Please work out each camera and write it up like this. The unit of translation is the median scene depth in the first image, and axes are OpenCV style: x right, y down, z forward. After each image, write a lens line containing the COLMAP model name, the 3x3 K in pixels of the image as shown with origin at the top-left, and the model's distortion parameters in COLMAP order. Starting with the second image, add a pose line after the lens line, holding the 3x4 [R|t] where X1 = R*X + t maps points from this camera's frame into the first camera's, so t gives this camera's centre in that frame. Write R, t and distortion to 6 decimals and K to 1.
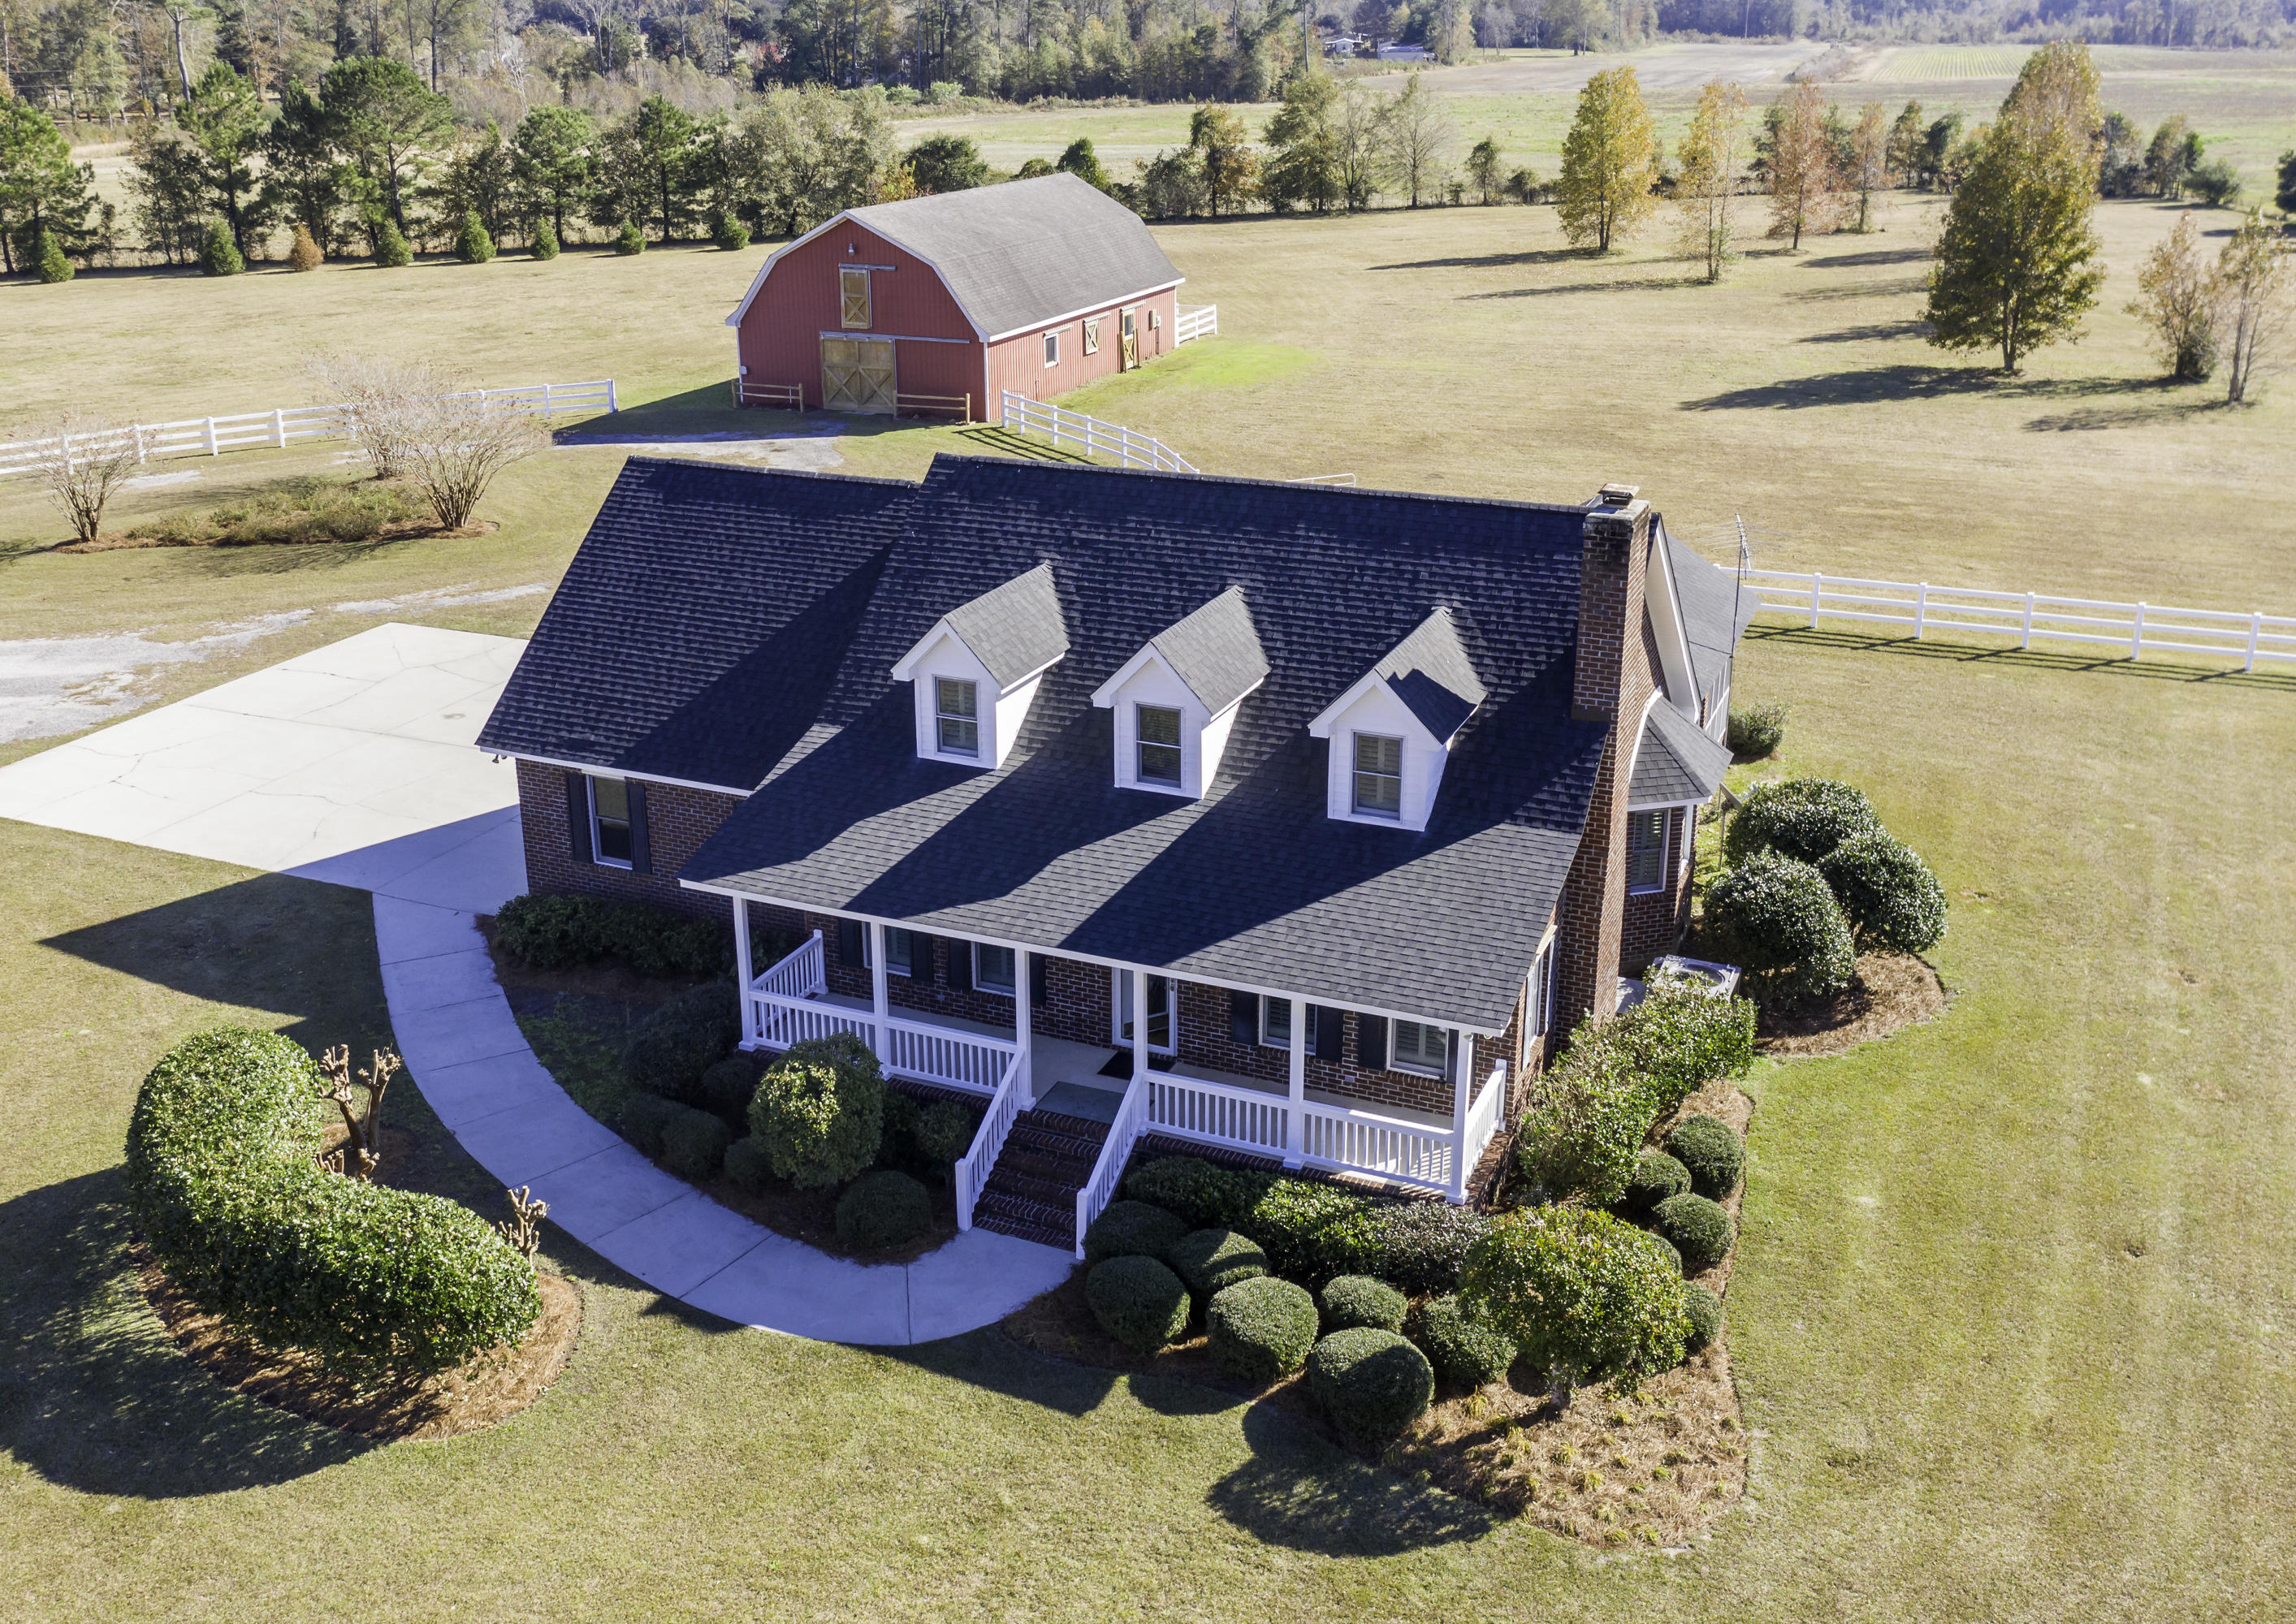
lens RADIAL K [[2160.8, 0, 1134.6], [0, 2160.8, 809.2], [0, 0, 1]] dist [-0.057477, 0.000000]
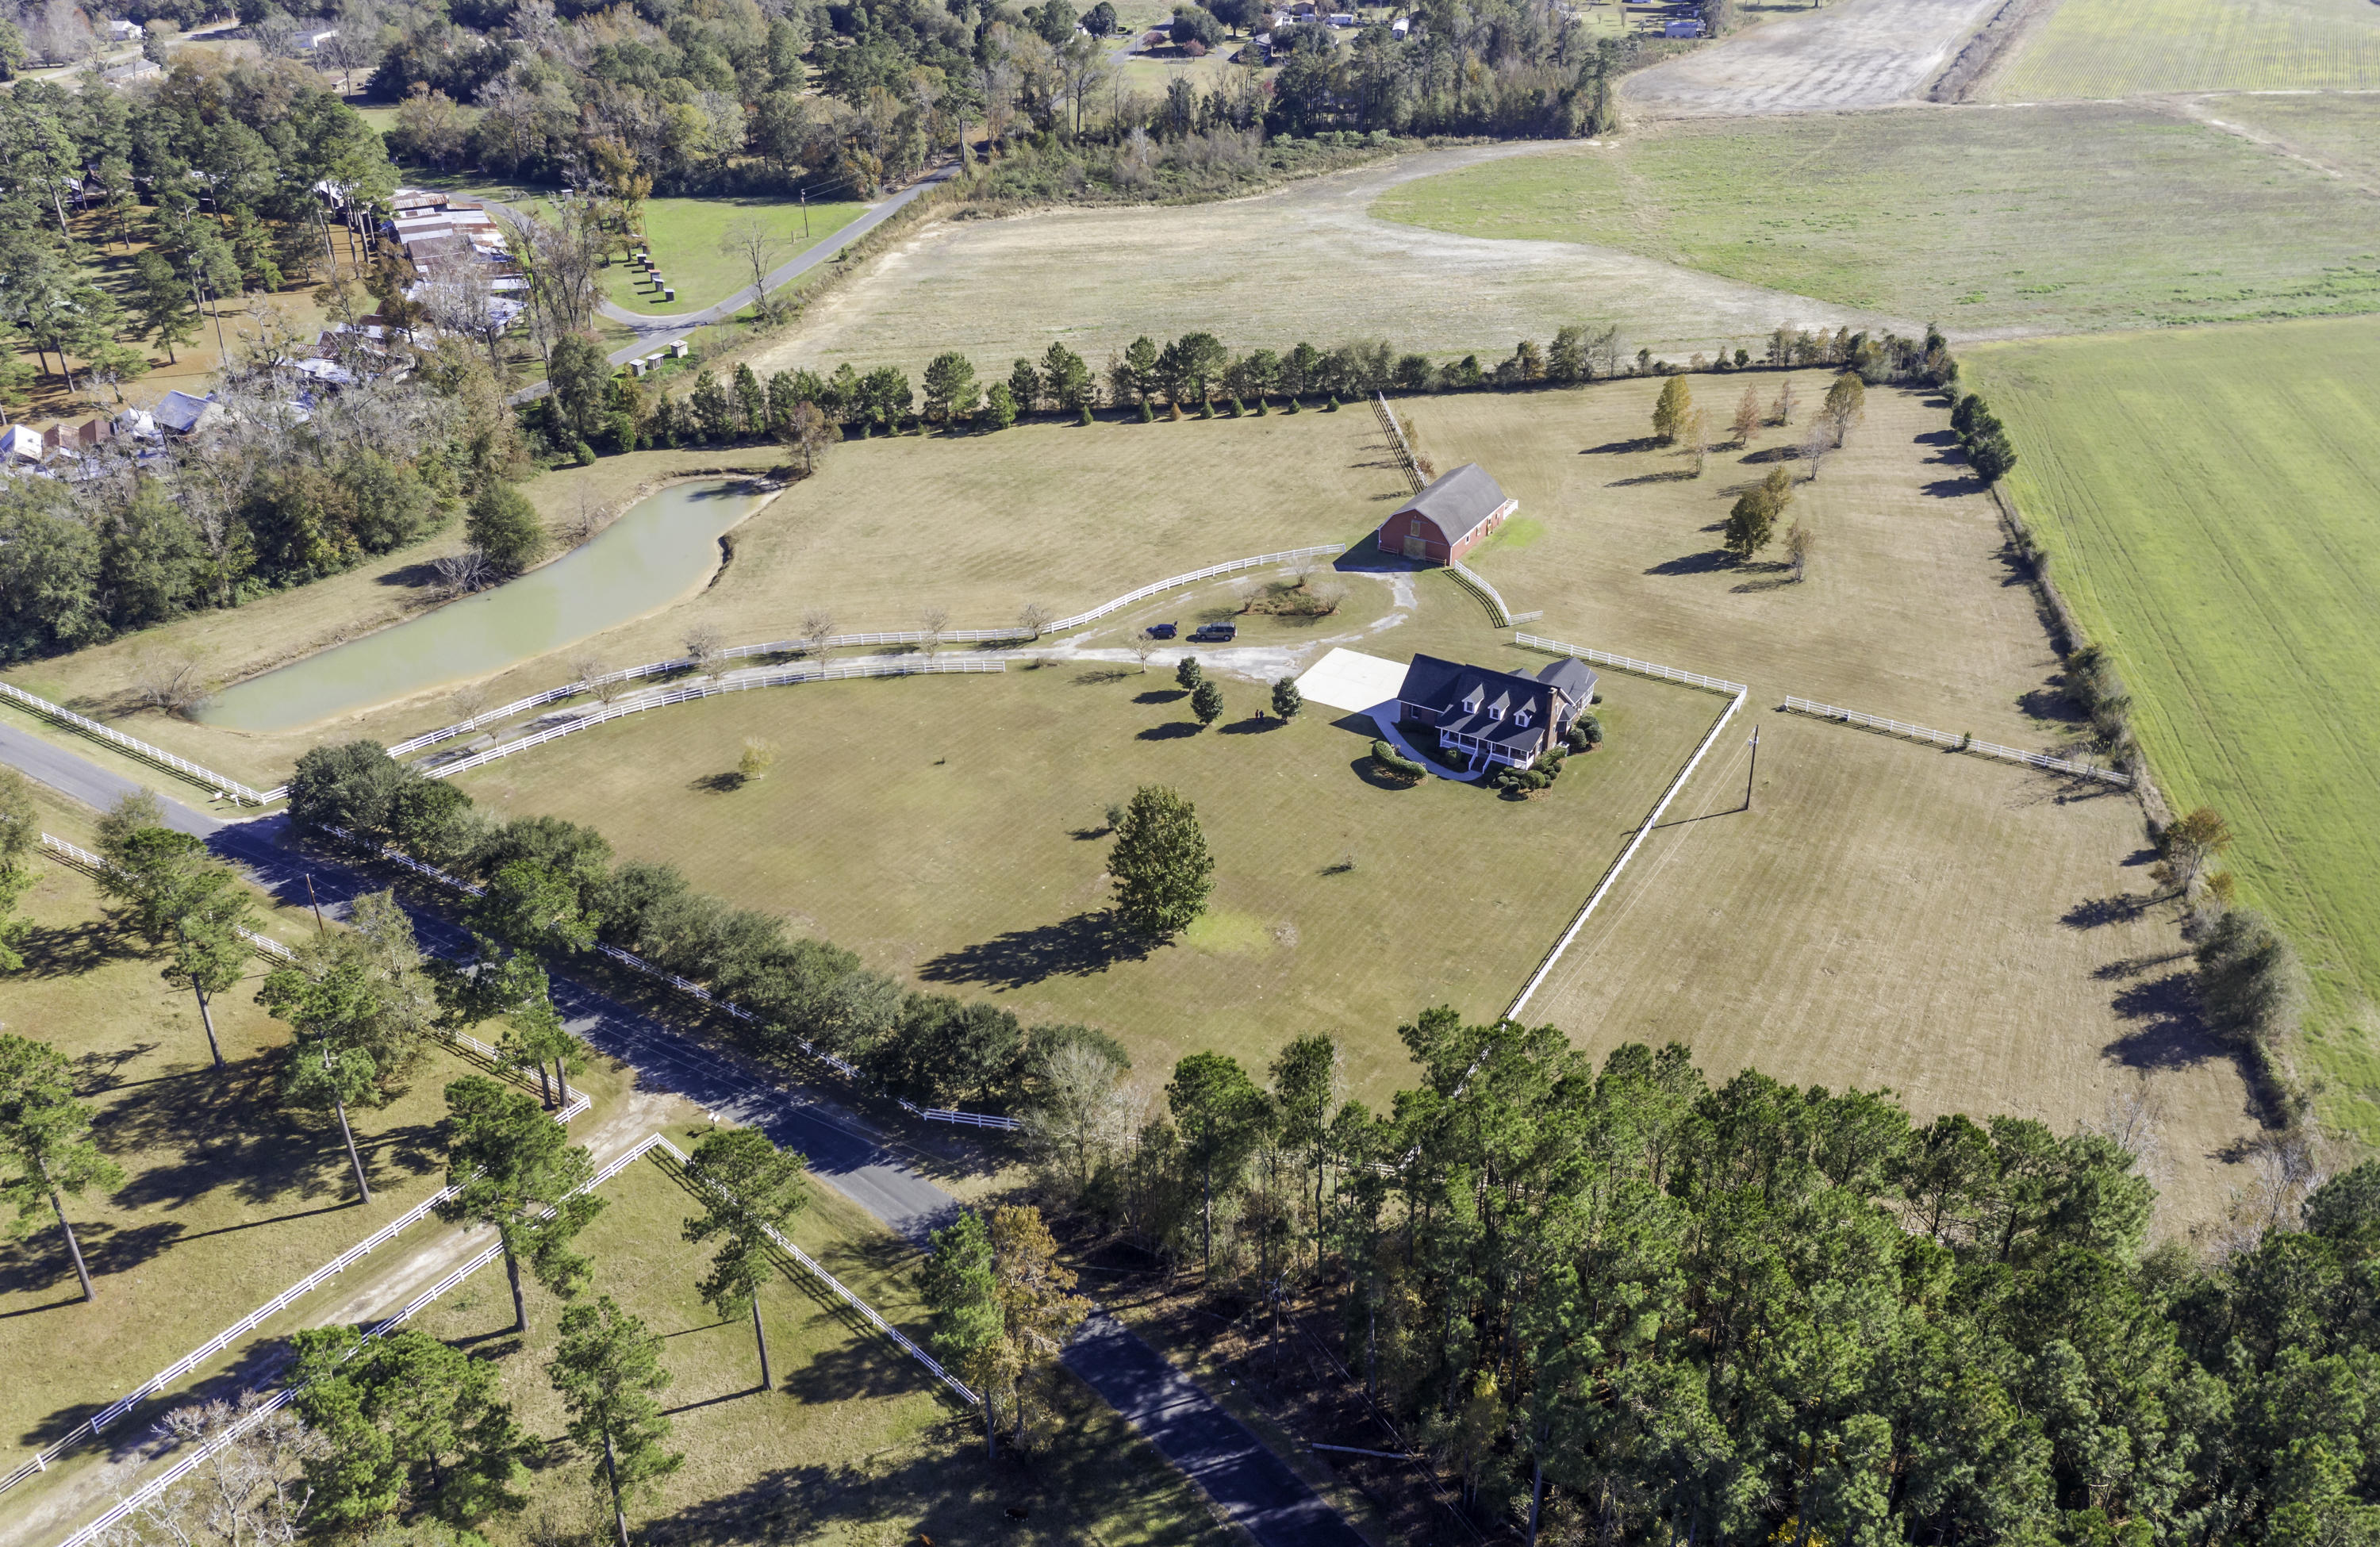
lens RADIAL K [[2022.2, 0, 1180.1], [0, 2022.2, 775.1], [0, 0, 1]] dist [-0.032410, 0.006462]
pose [[0.990973, 0.065049, -0.117224, -0.260141], [-0.045211, 0.985329, 0.164570, -1.000783], [0.126210, -0.157784, 0.979375, -6.655293]]
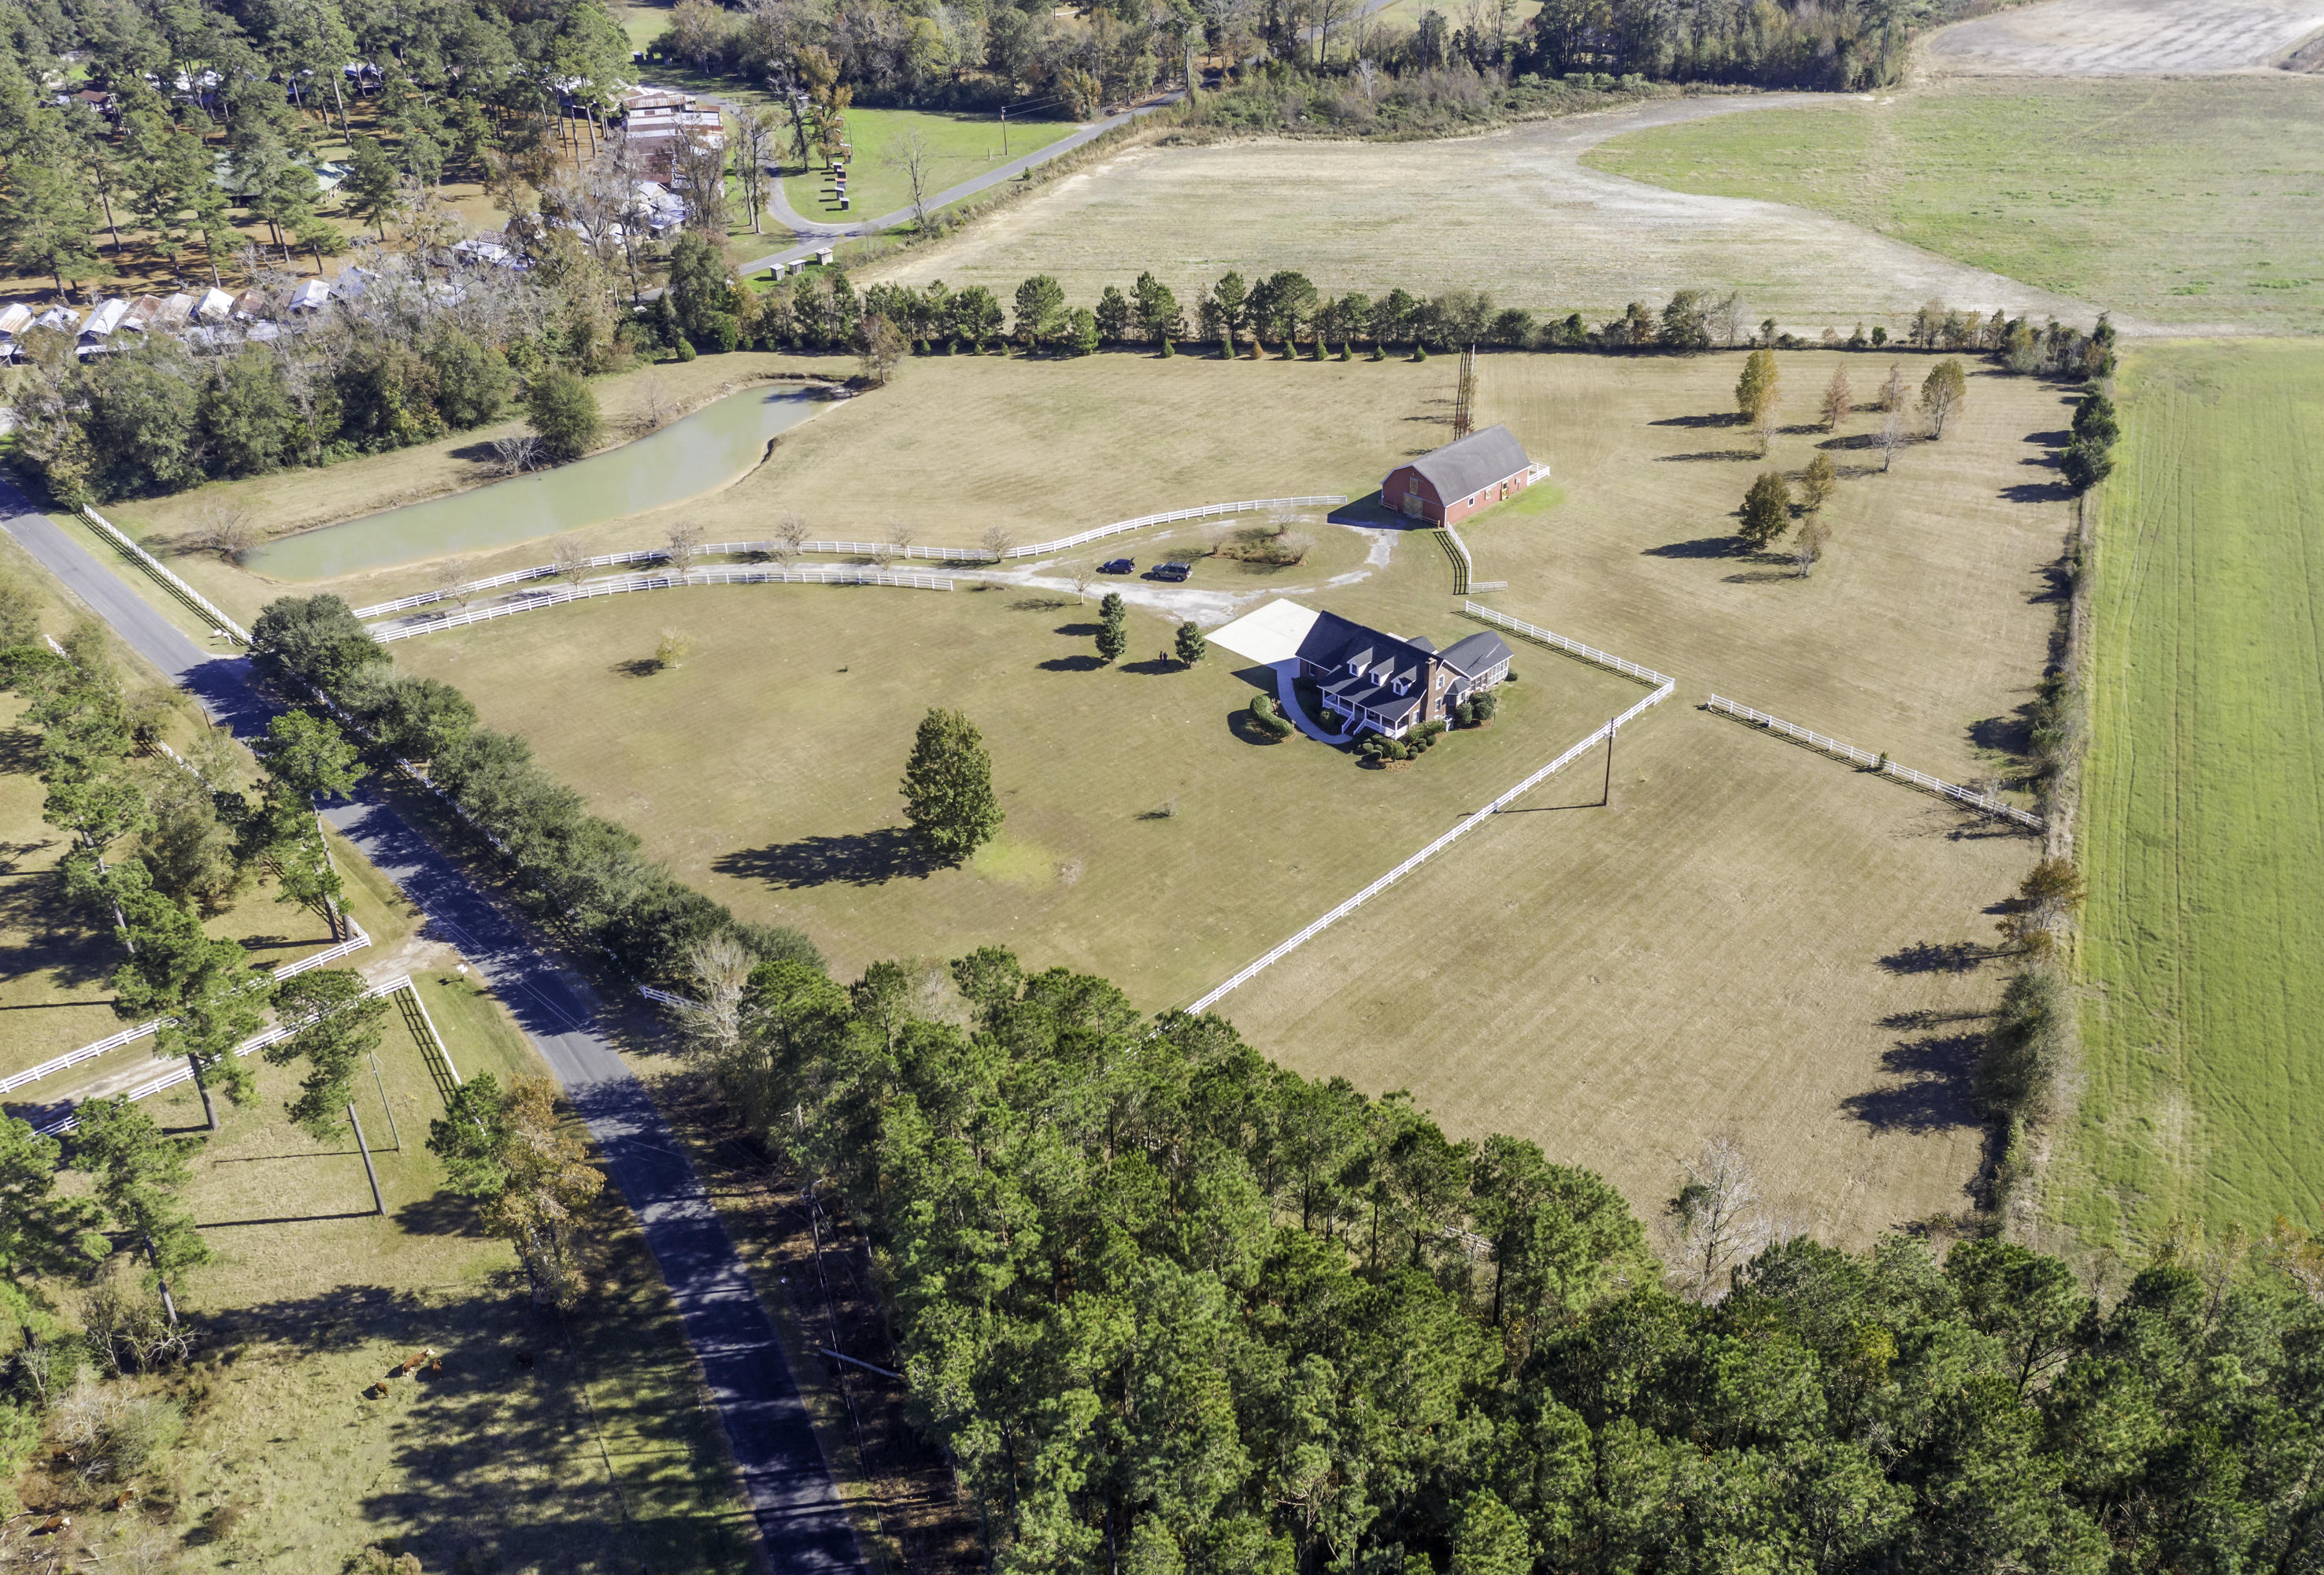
lens RADIAL K [[2046.9, 0, 1168.9], [0, 2046.9, 780.5], [0, 0, 1]] dist [-0.031151, 0.007473]
pose [[0.930754, 0.180083, -0.318225, 1.758967], [-0.115002, 0.970318, 0.212738, -1.178147], [0.347090, -0.161410, 0.923837, -6.274030]]
